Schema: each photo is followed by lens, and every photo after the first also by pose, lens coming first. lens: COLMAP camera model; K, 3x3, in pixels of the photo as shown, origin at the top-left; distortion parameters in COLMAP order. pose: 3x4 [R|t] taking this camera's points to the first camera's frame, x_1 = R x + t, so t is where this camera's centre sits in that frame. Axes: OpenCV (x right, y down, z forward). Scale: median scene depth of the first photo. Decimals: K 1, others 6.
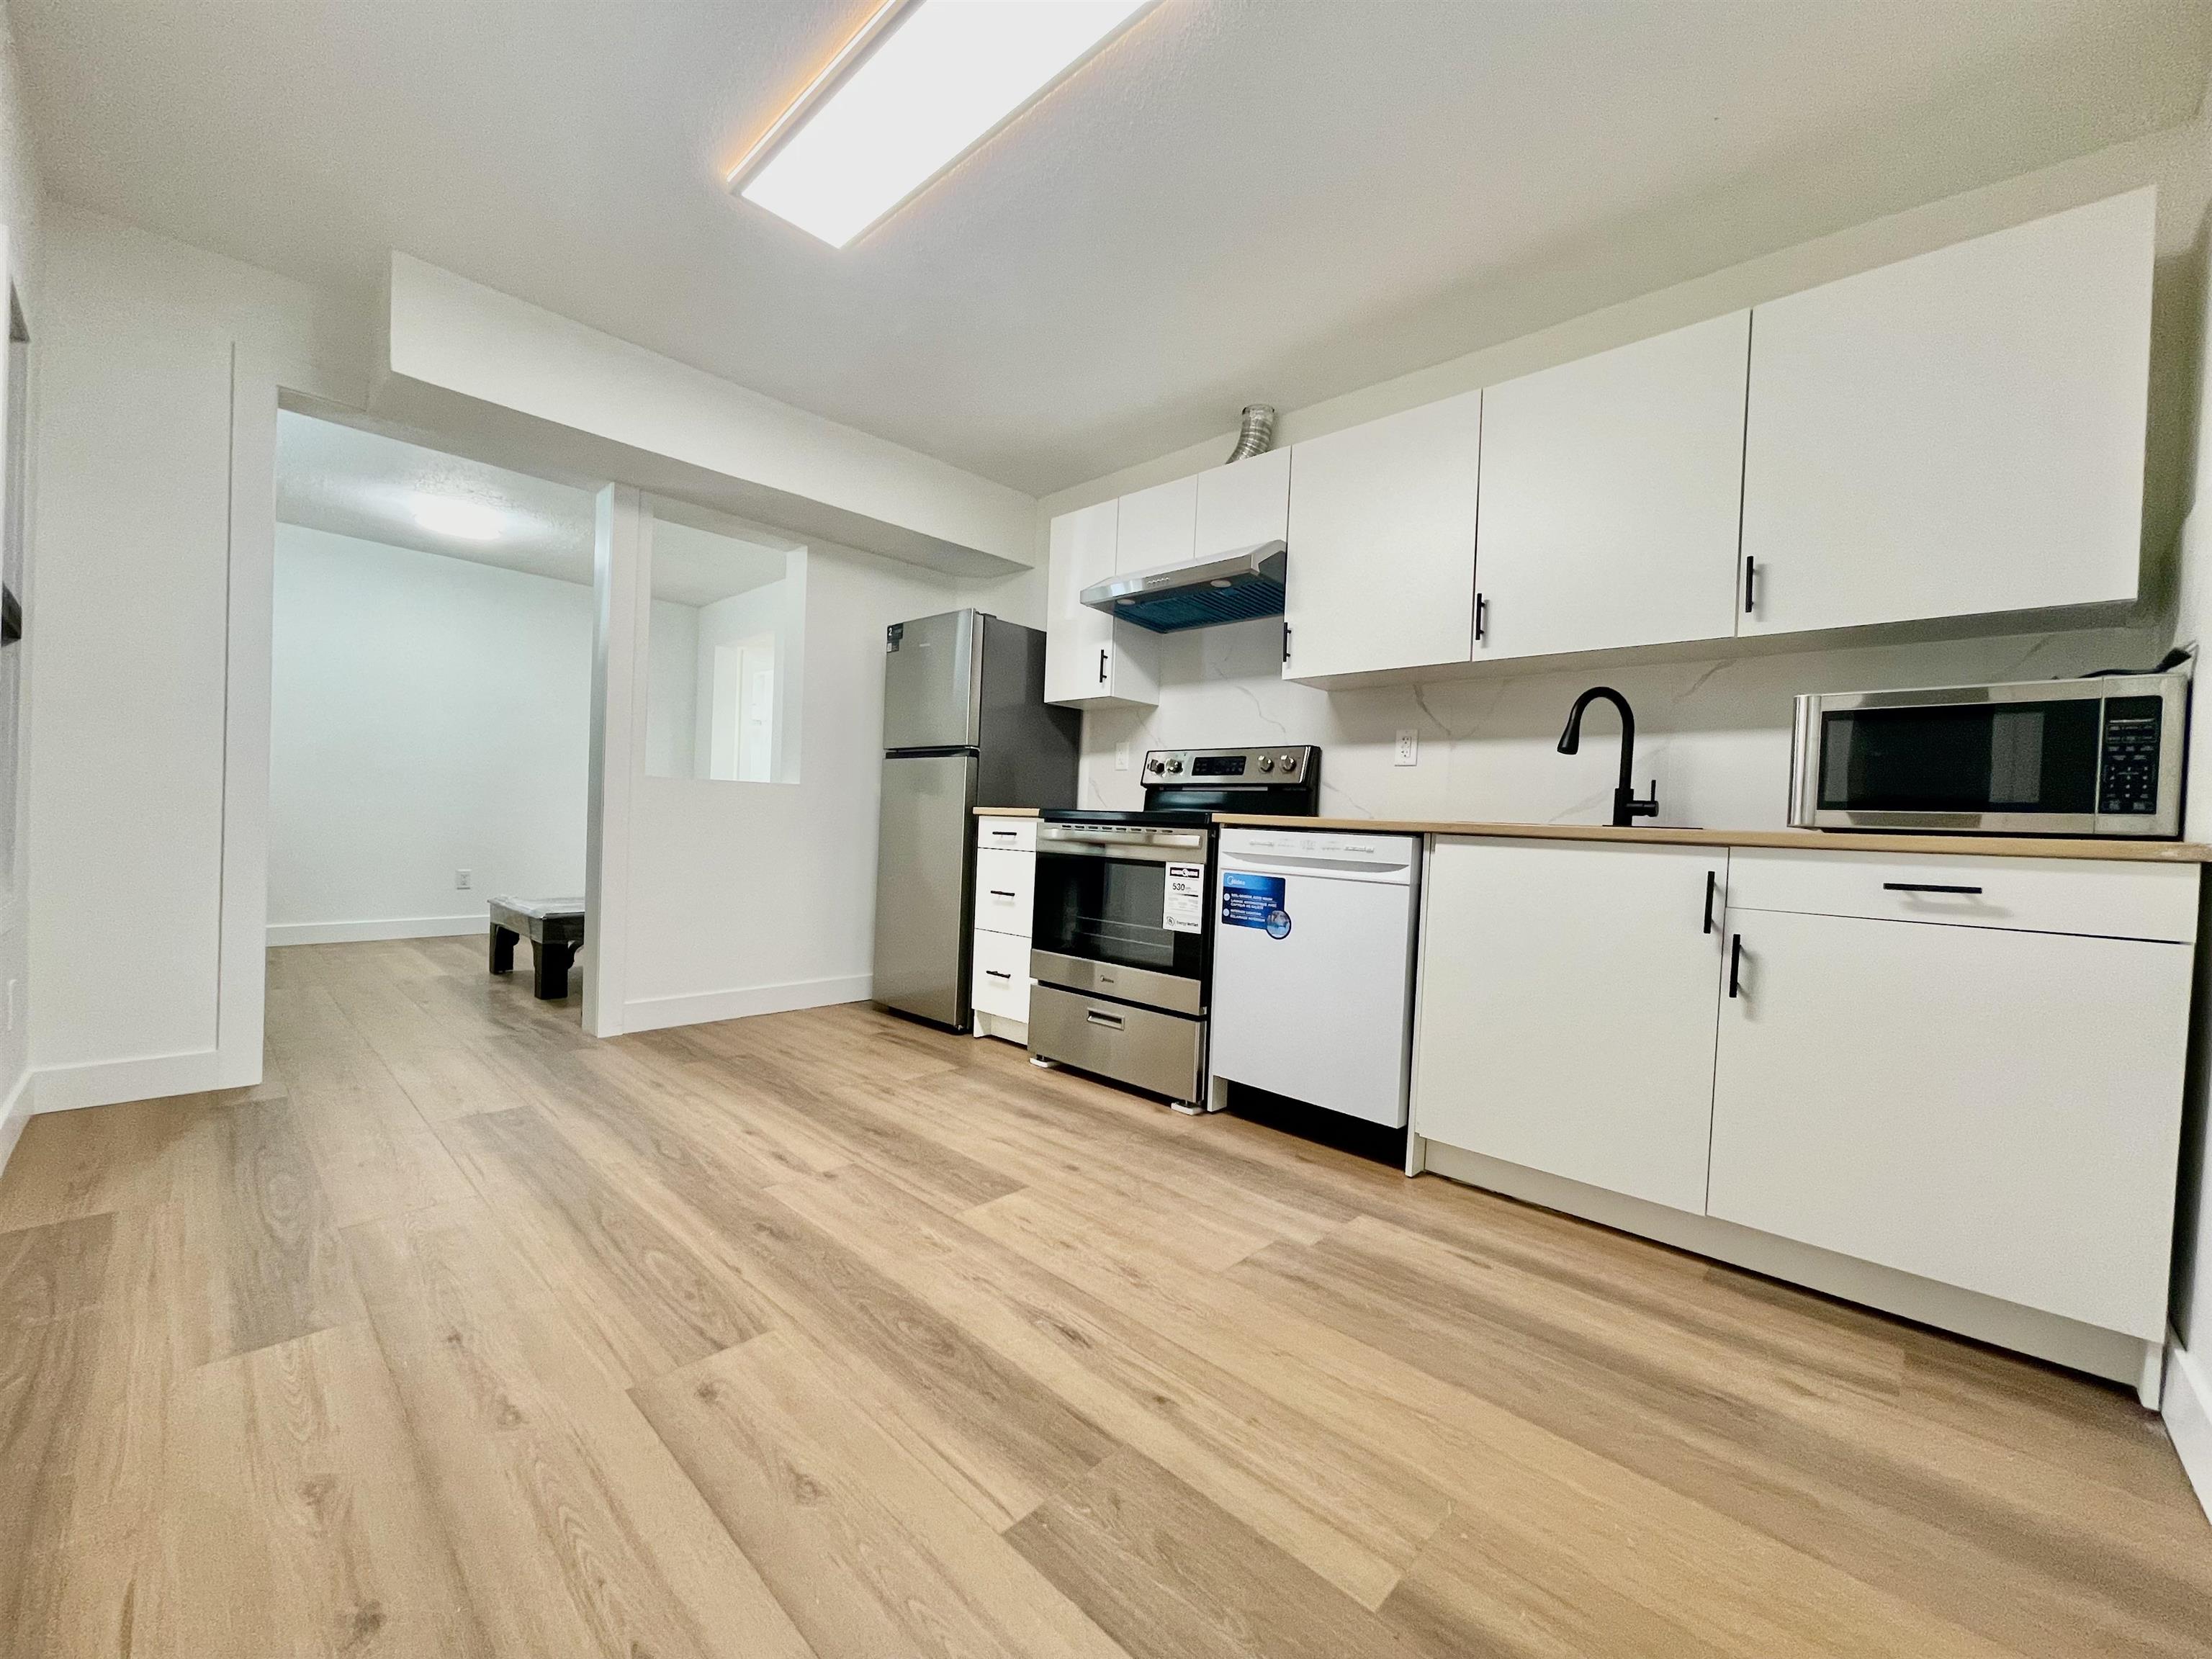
lens RADIAL K [[888.9, 0, 1097.6], [0, 888.9, 837.9], [0, 0, 1]] dist [-0.000499, 0.000177]
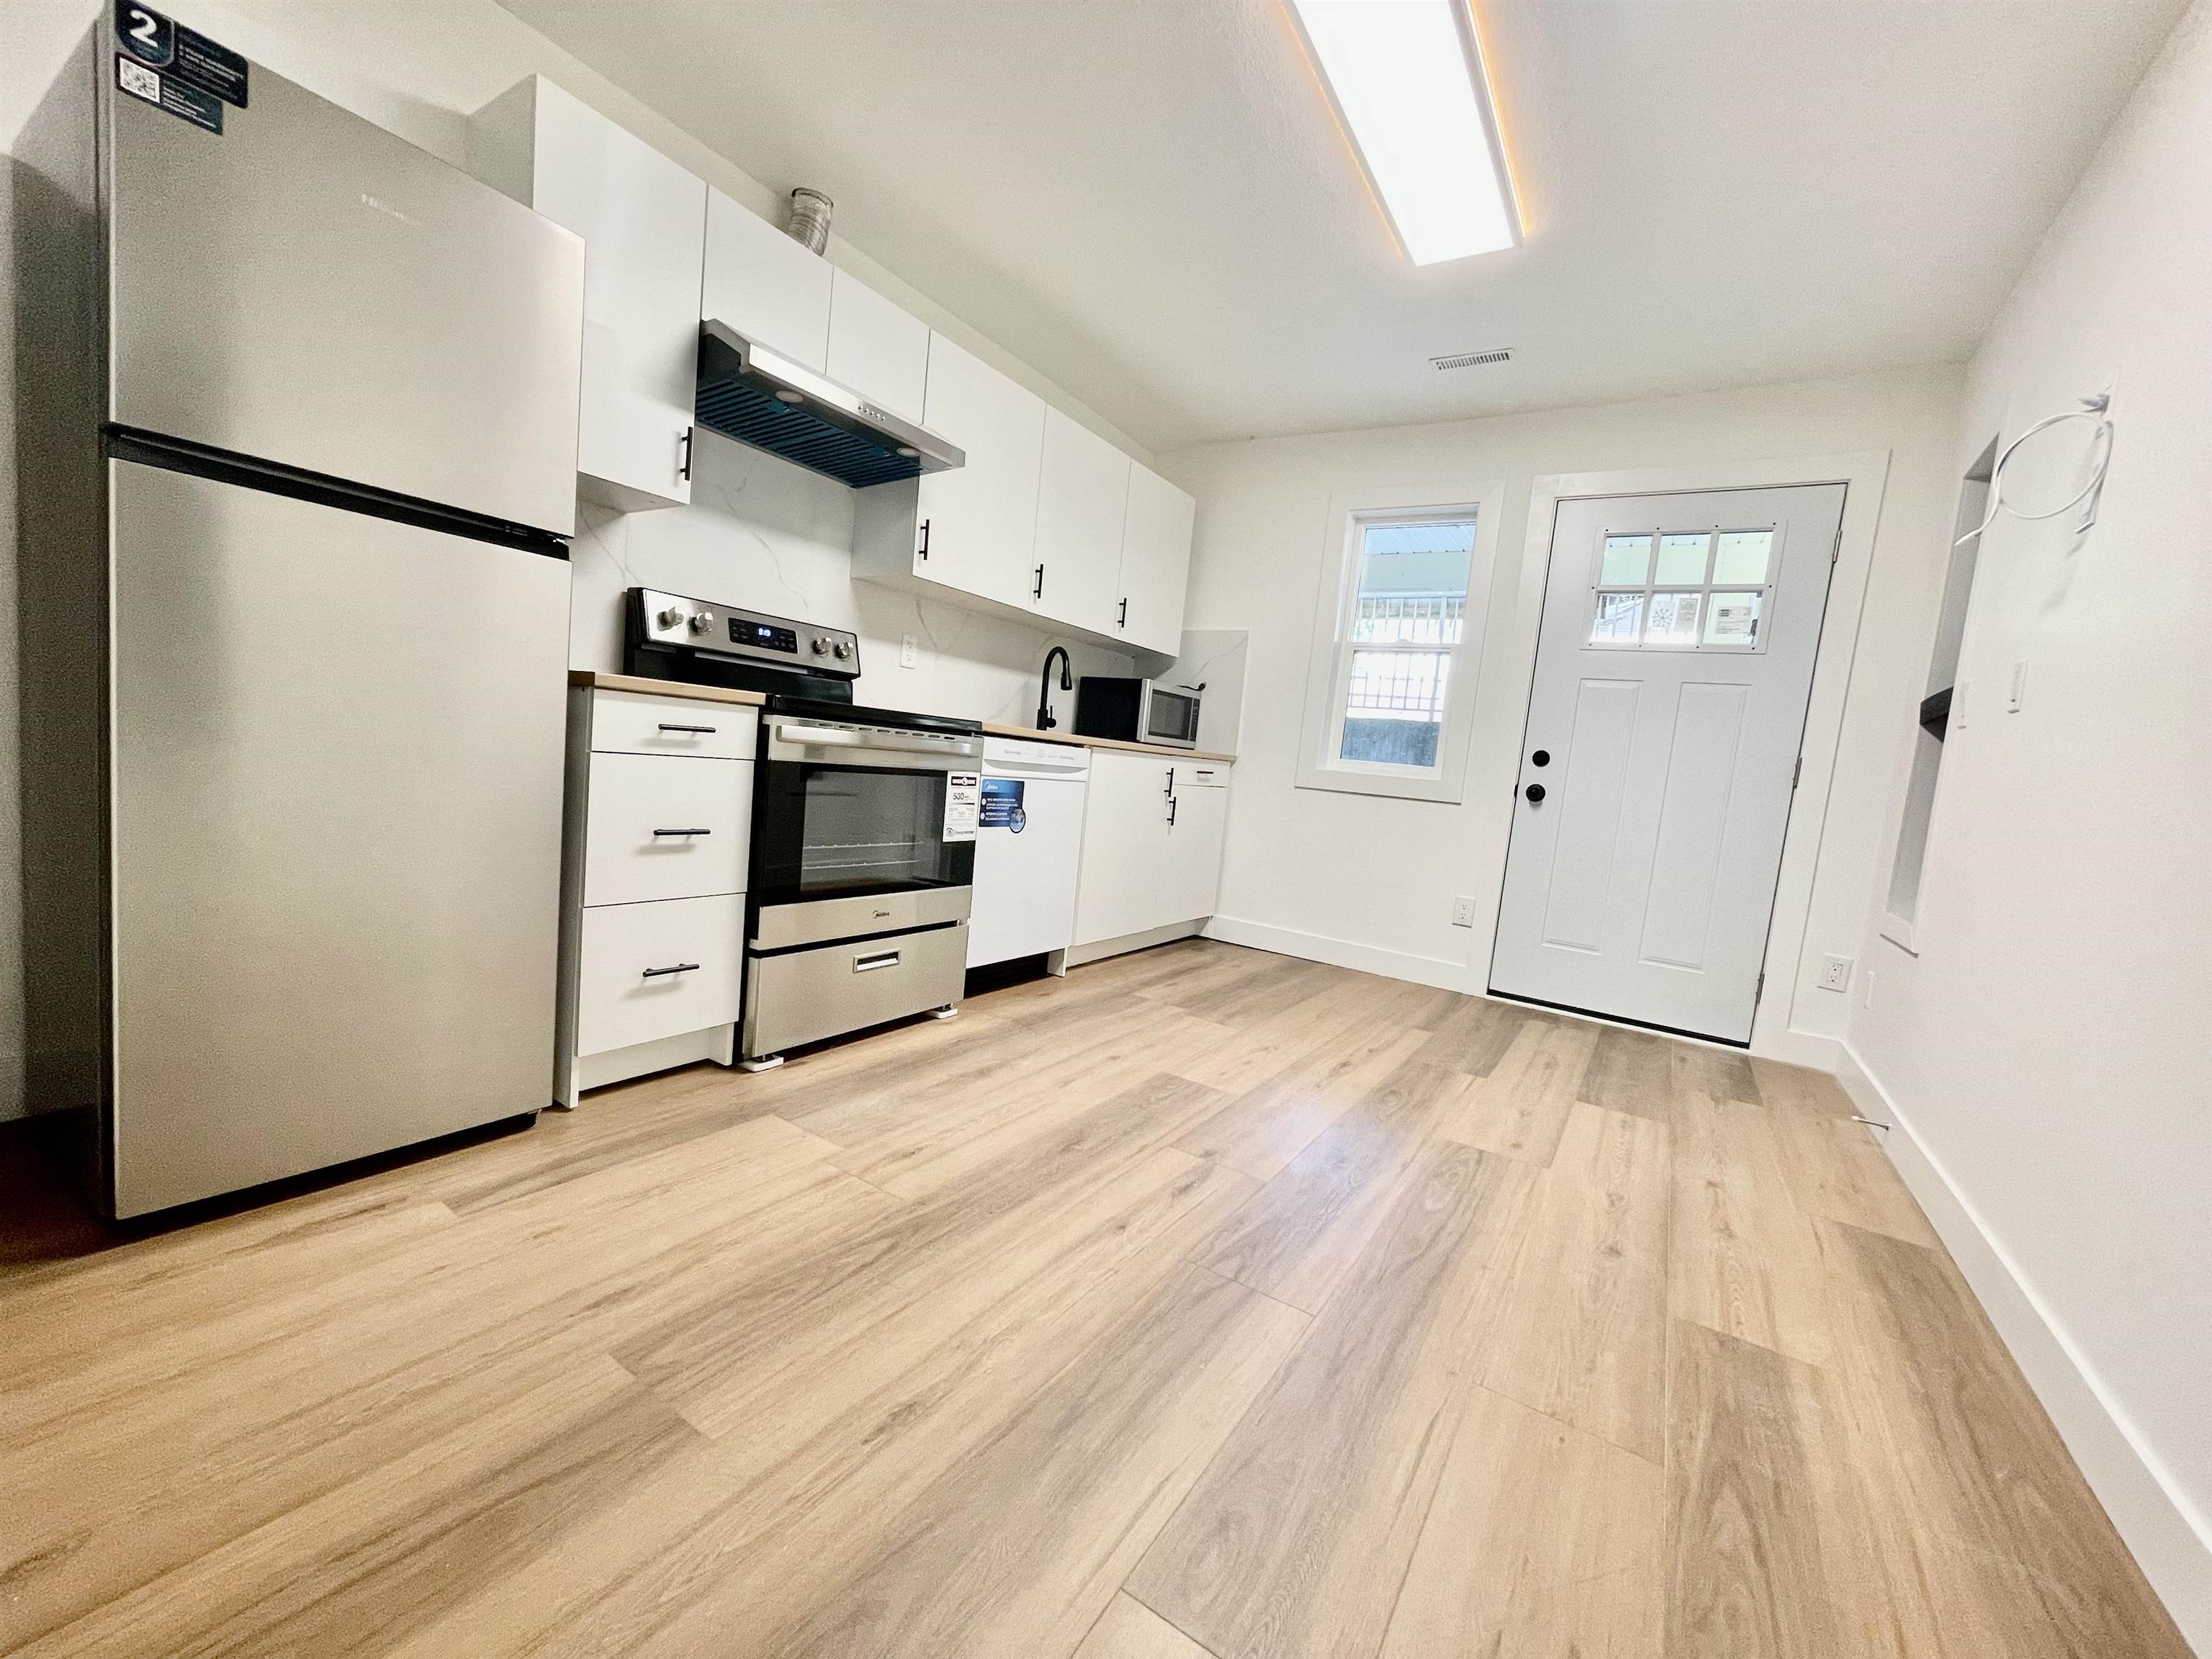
lens RADIAL K [[888.9, 0, 1101.0], [0, 888.9, 844.7], [0, 0, 1]] dist [-0.000499, 0.000177]
pose [[-0.182319, -0.158751, 0.970339, -0.963445], [-0.087838, 0.985564, 0.144738, -0.050800], [-0.979308, -0.058844, -0.193632, 1.120766]]
